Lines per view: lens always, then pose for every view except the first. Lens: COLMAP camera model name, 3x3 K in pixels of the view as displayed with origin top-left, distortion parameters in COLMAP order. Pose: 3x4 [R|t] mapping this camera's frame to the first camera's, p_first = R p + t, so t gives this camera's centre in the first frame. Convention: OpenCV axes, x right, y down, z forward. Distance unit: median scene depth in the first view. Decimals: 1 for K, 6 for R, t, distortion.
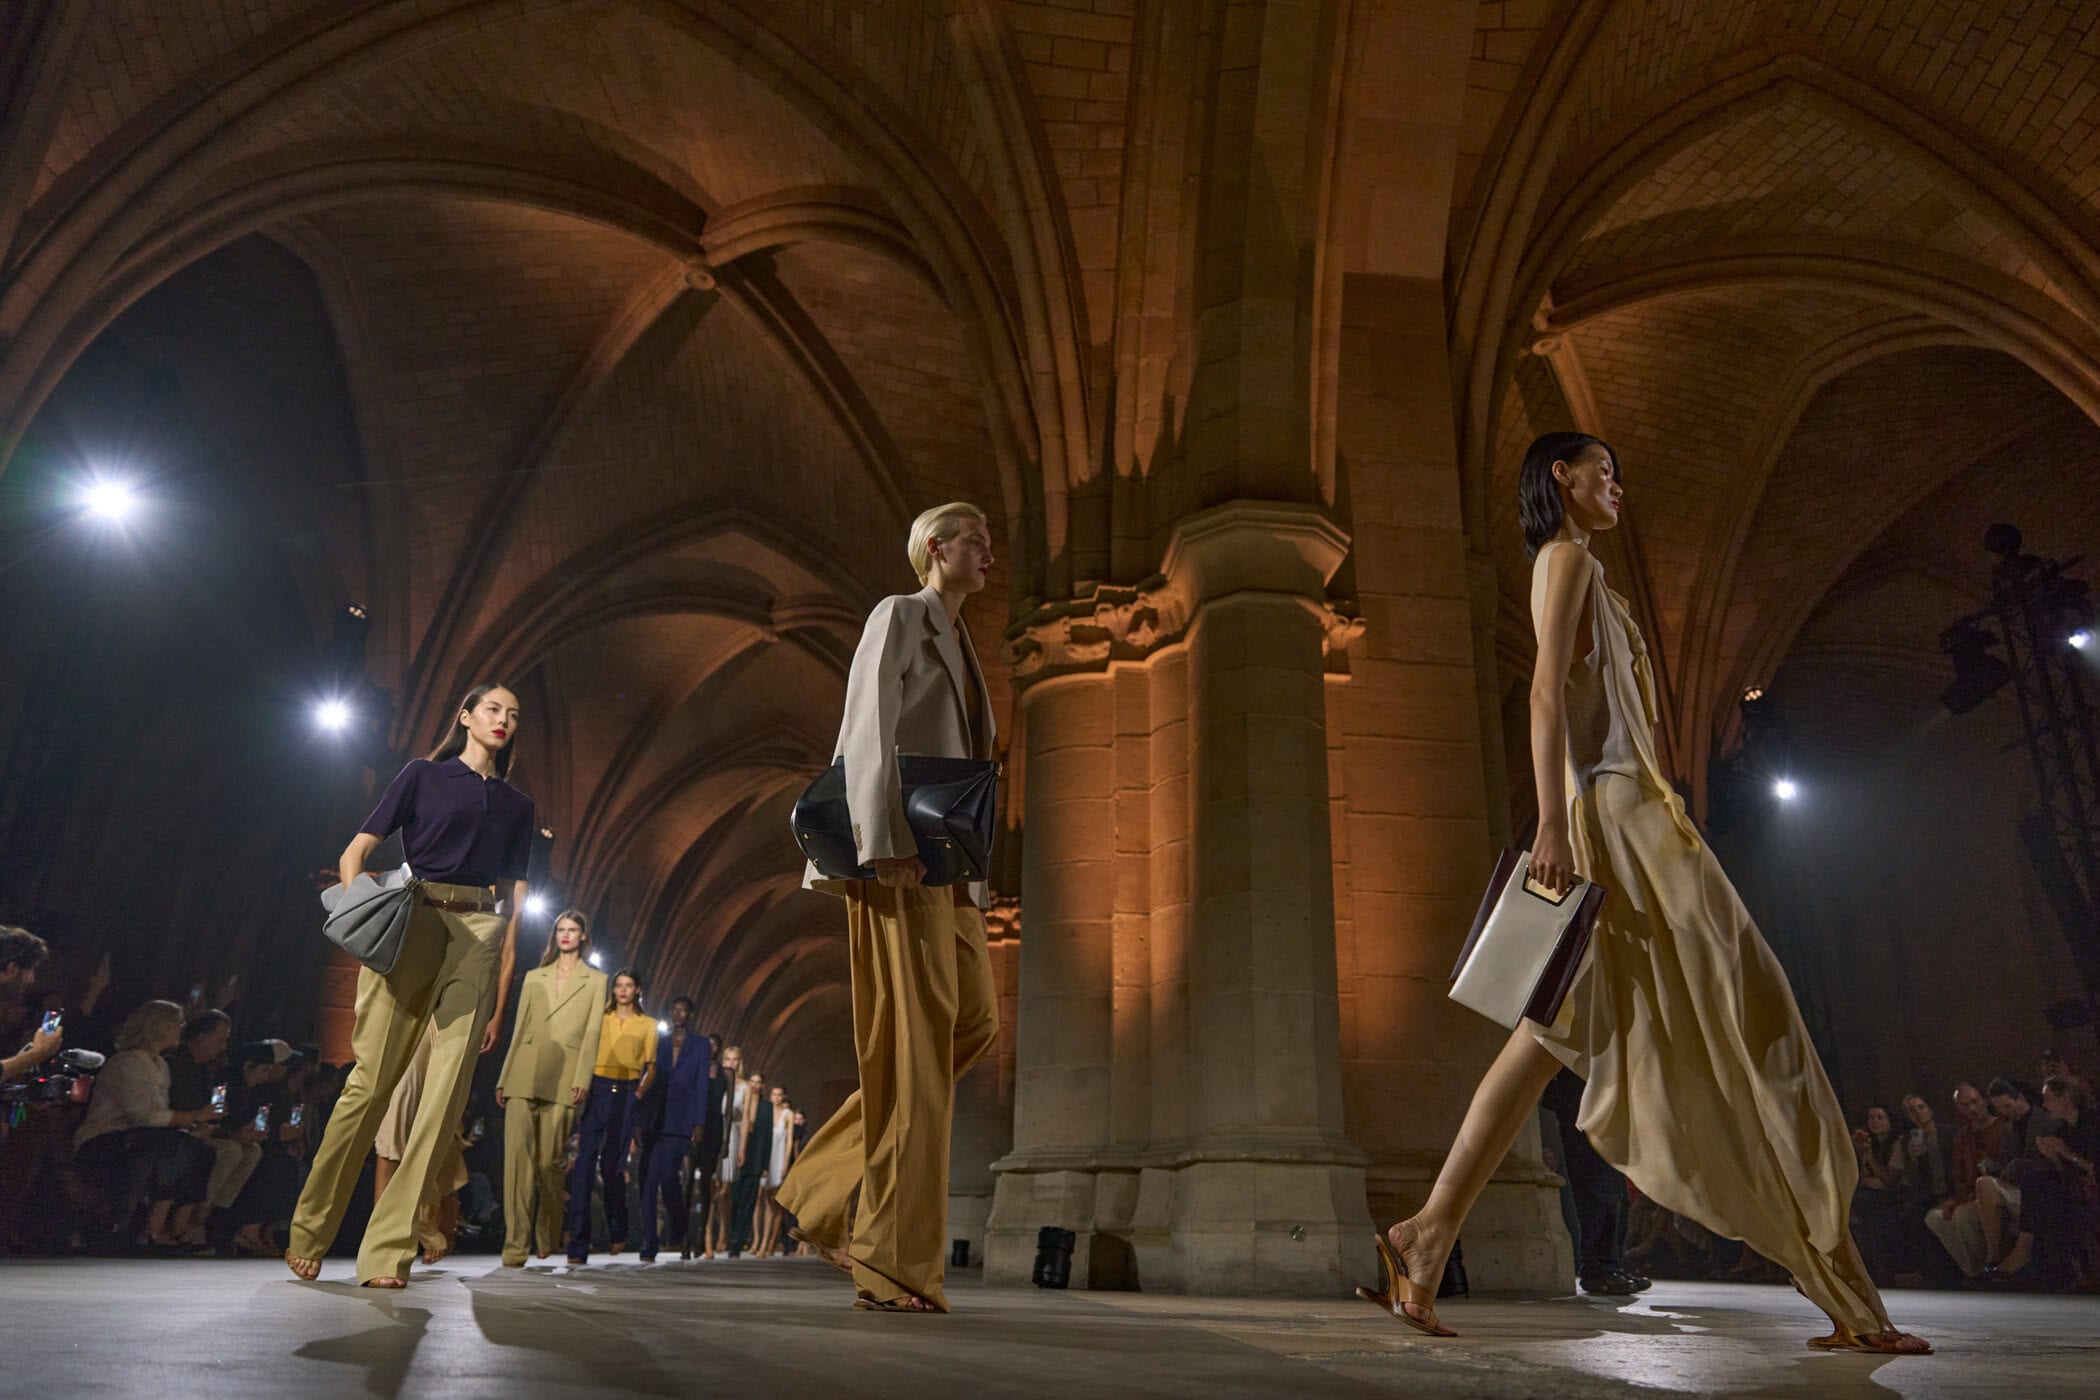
lens RADIAL K [[1446.9, 0, 1073.9], [0, 1446.9, 687.6], [0, 0, 1]] dist [-0.005143, -0.001198]
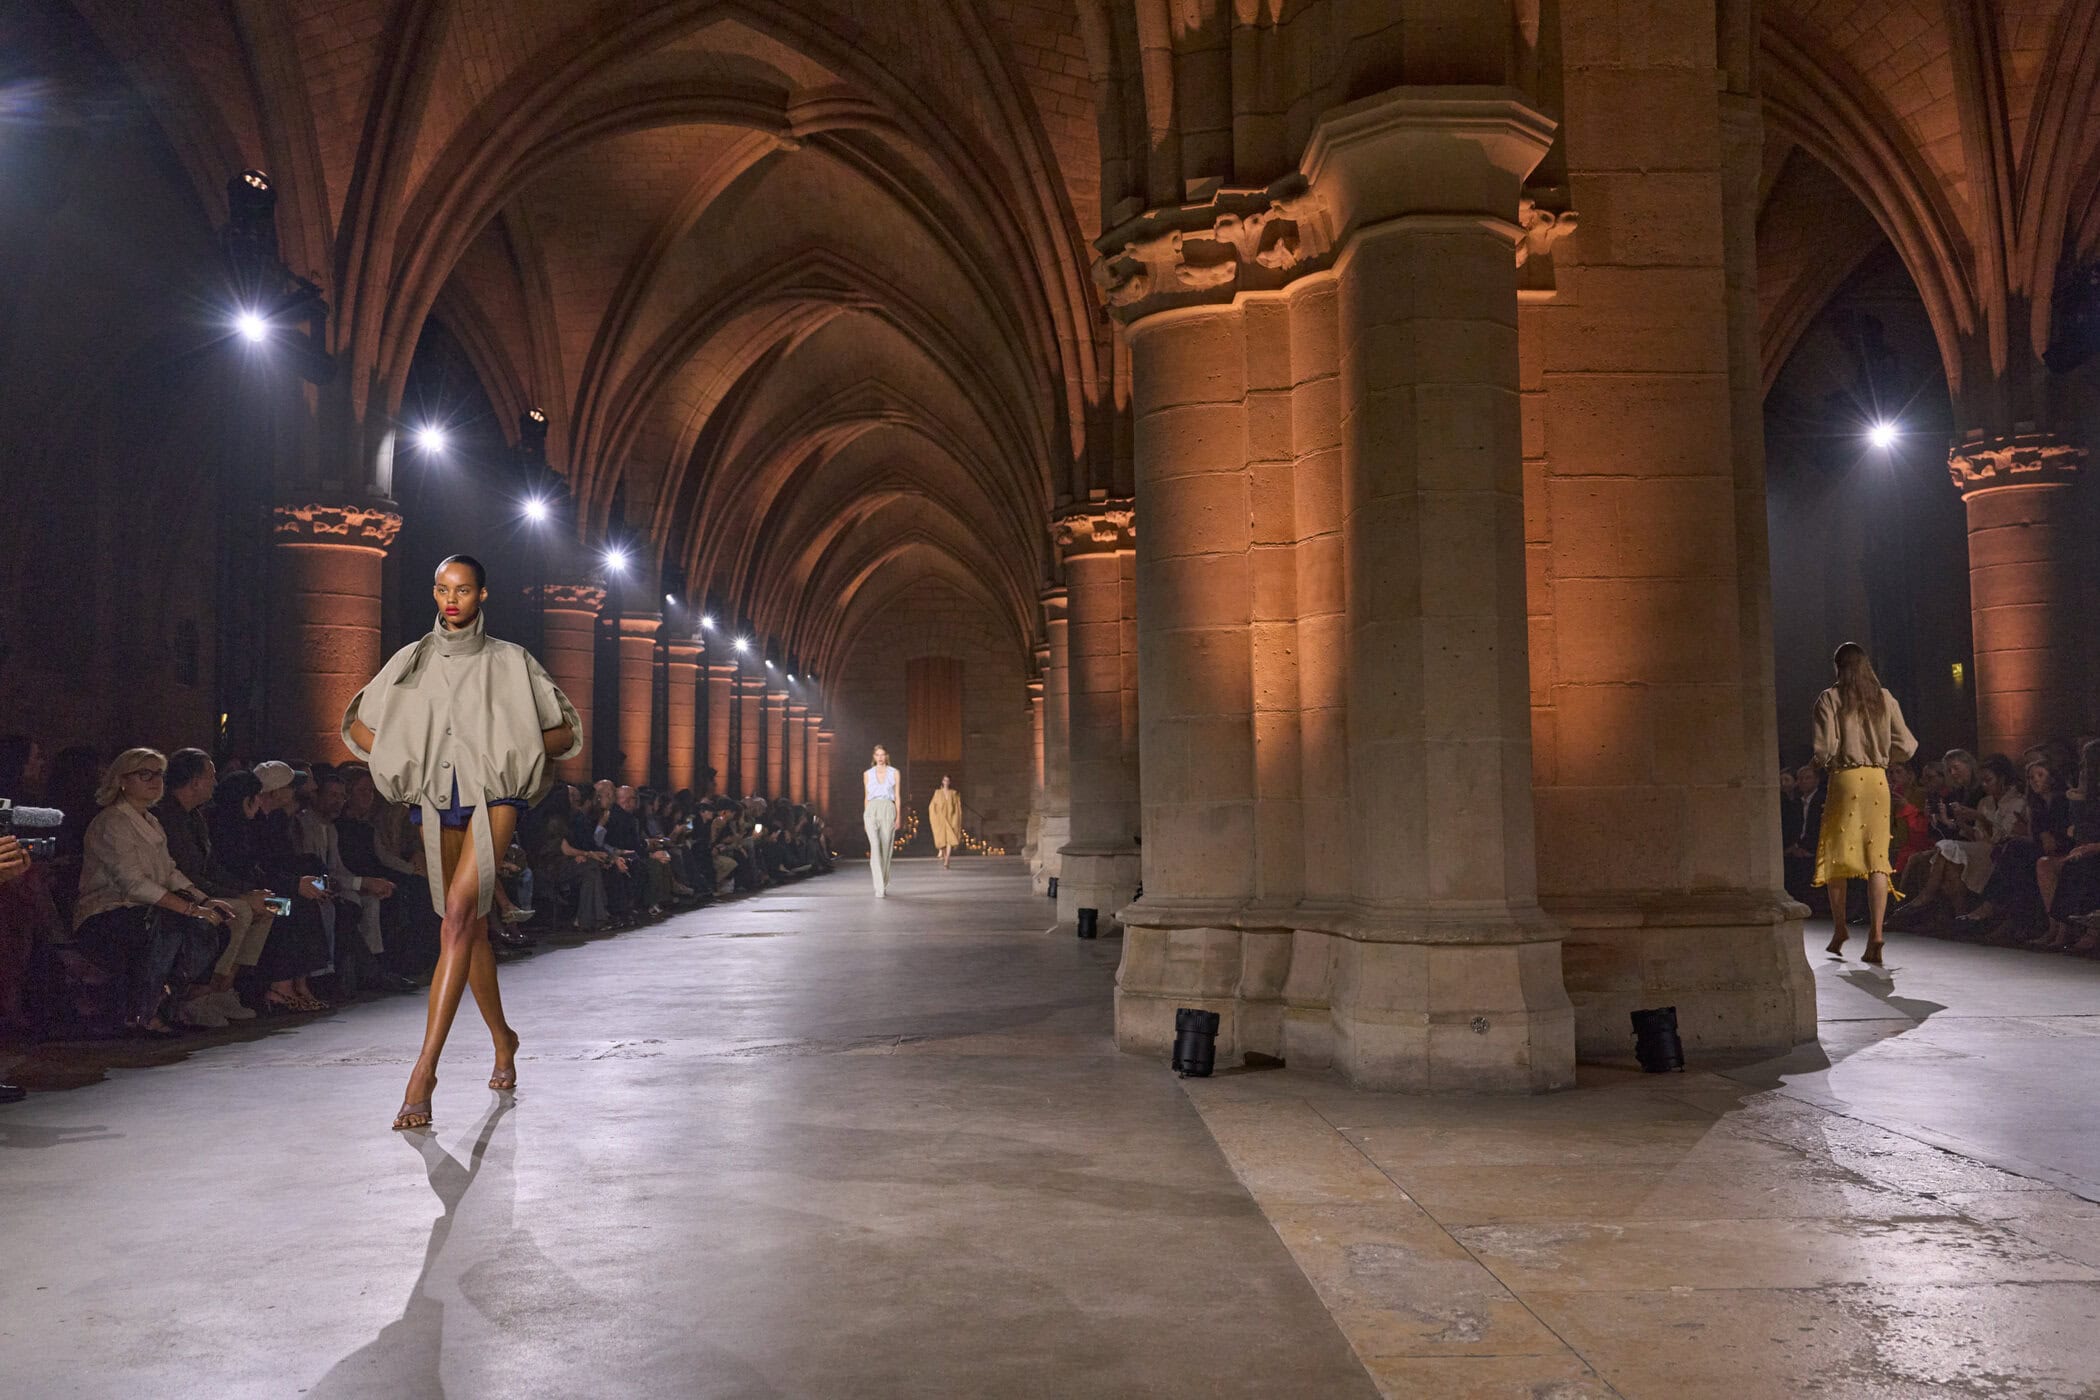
lens RADIAL K [[1855.2, 0, 1088.9], [0, 1855.2, 683.9], [0, 0, 1]] dist [-0.001891, 0.066762]
pose [[0.996761, -0.041034, -0.069165, 0.006461], [0.059260, 0.956174, 0.286739, -0.103732], [0.054368, -0.289909, 0.955509, -0.001362]]
